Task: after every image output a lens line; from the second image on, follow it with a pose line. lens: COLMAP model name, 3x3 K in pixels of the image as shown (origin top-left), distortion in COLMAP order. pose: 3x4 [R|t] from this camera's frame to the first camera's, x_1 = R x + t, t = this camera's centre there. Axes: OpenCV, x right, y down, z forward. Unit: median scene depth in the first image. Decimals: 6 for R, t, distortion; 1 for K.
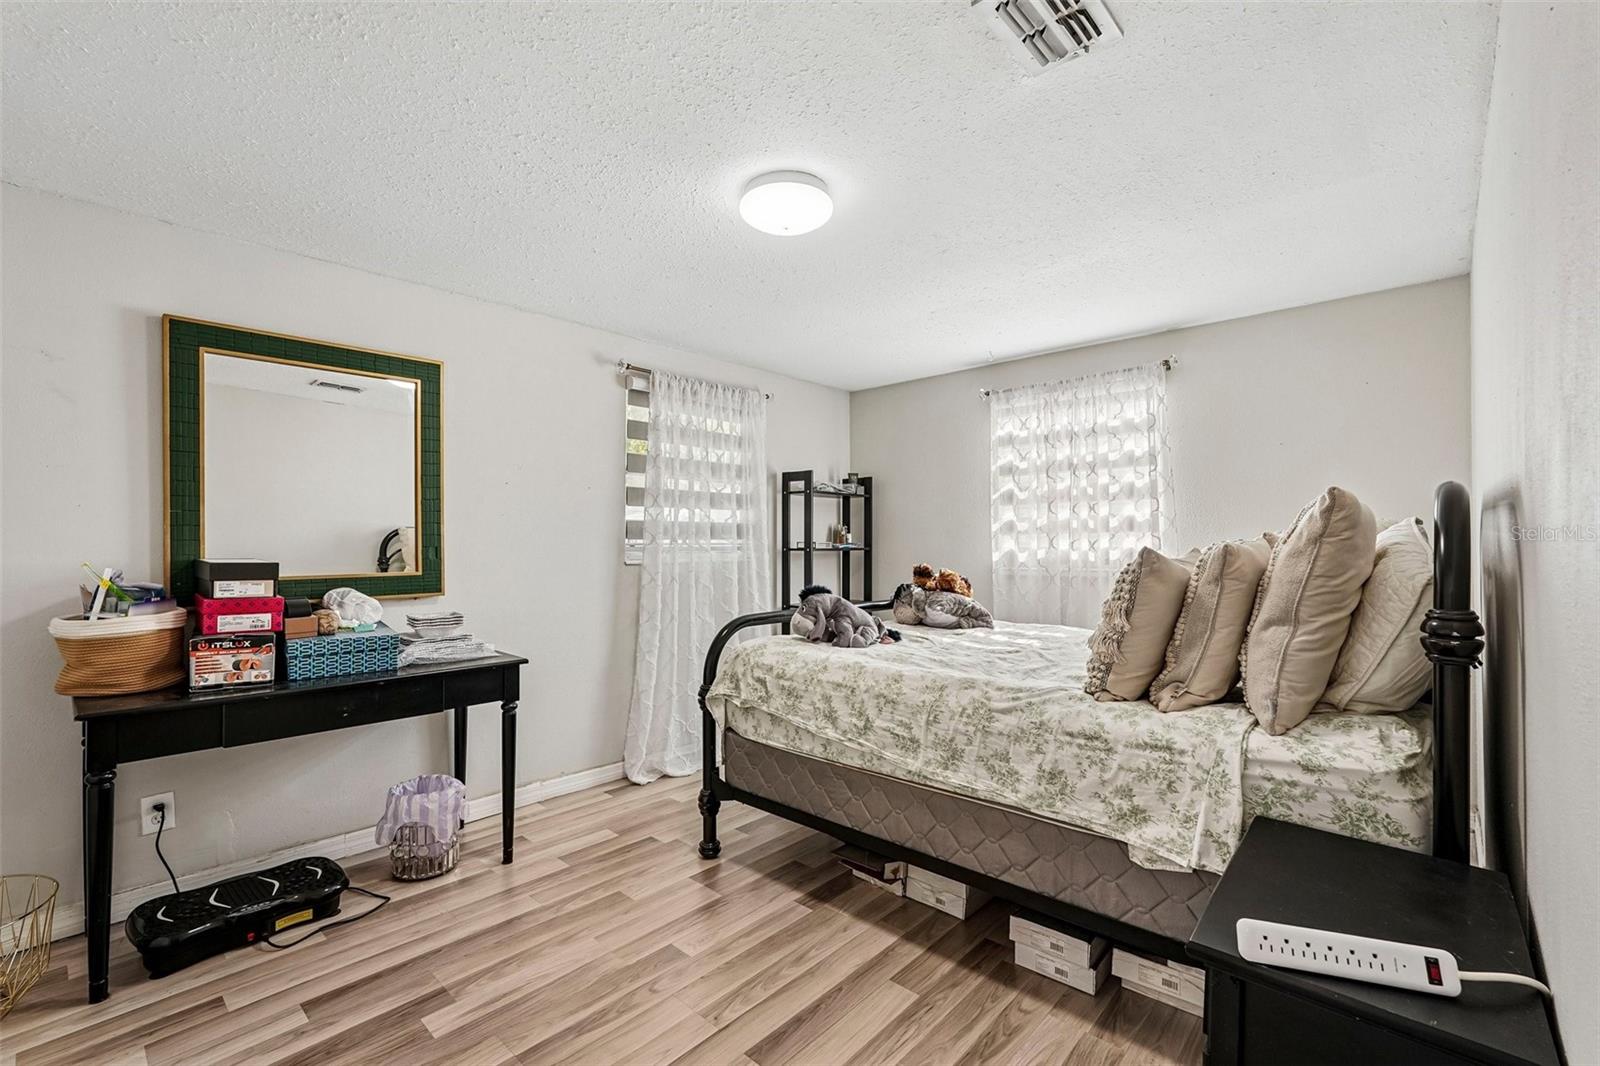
lens RADIAL K [[706.3, 0, 804.8], [0, 706.3, 540.9], [0, 0, 1]] dist [-0.011646, 0.005350]
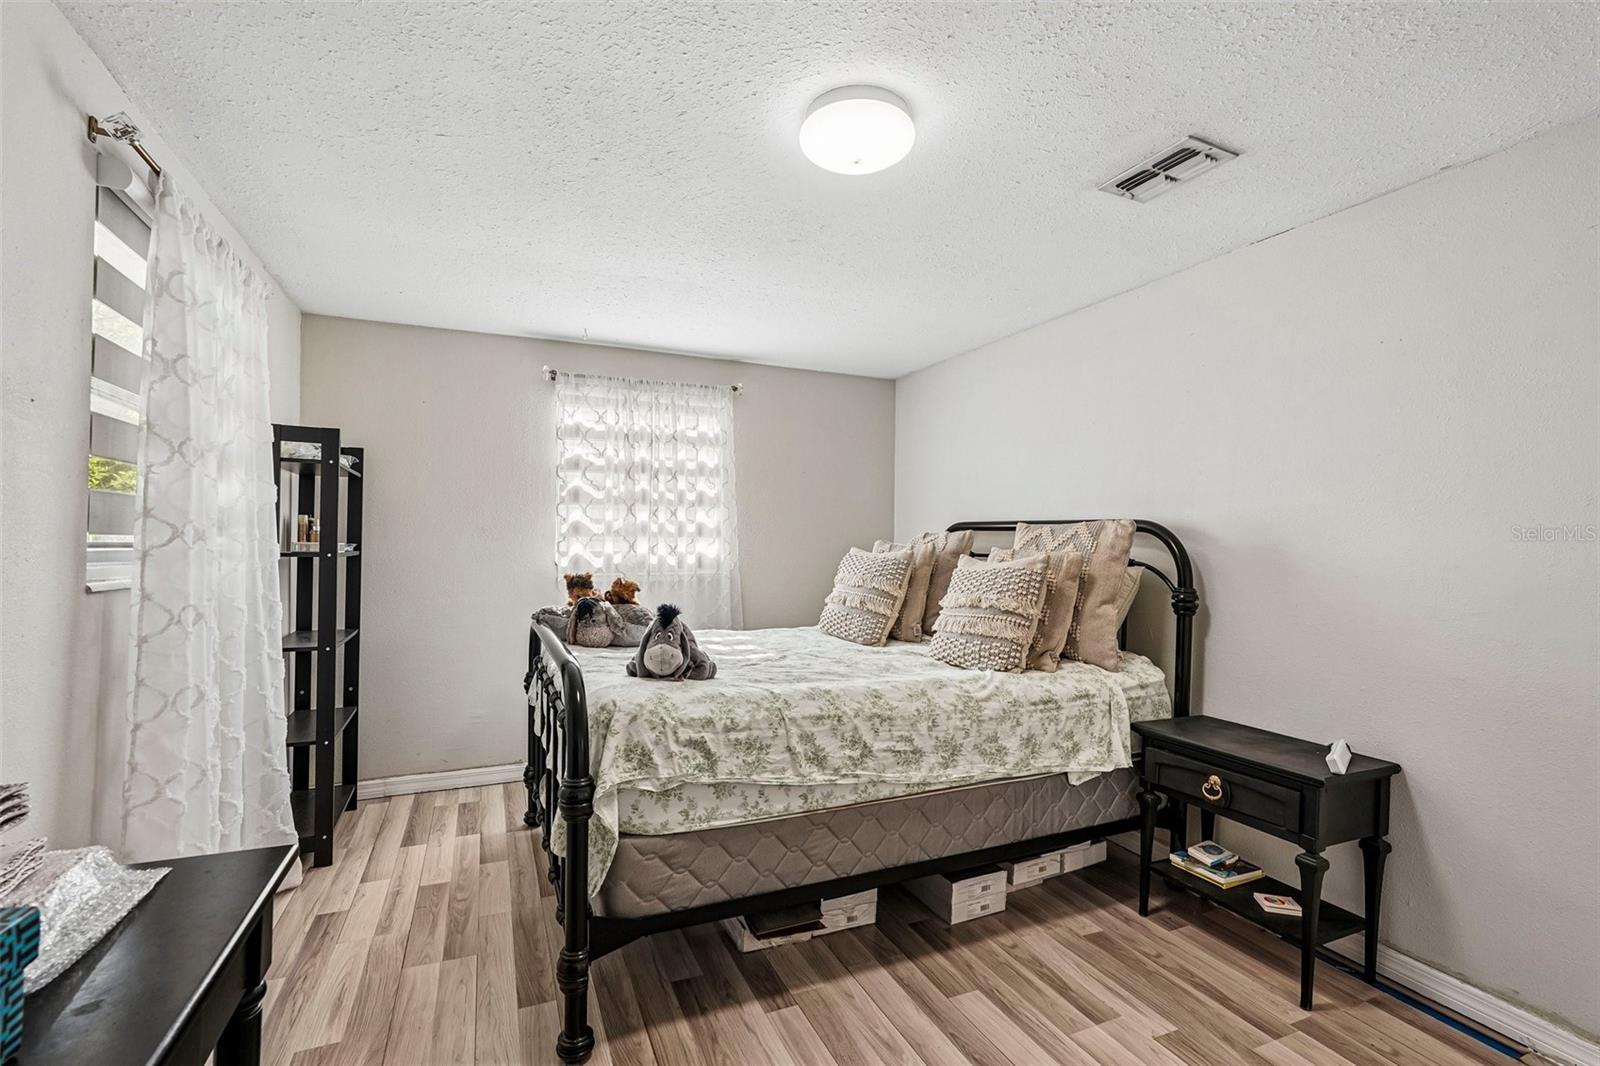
lens RADIAL K [[706.3, 0, 808.3], [0, 706.3, 535.5], [0, 0, 1]] dist [-0.011646, 0.005350]
pose [[0.397111, 0.020799, 0.917535, -0.741945], [-0.014876, 0.999758, -0.016224, -0.000734], [-0.917650, -0.007207, 0.397324, 0.679081]]
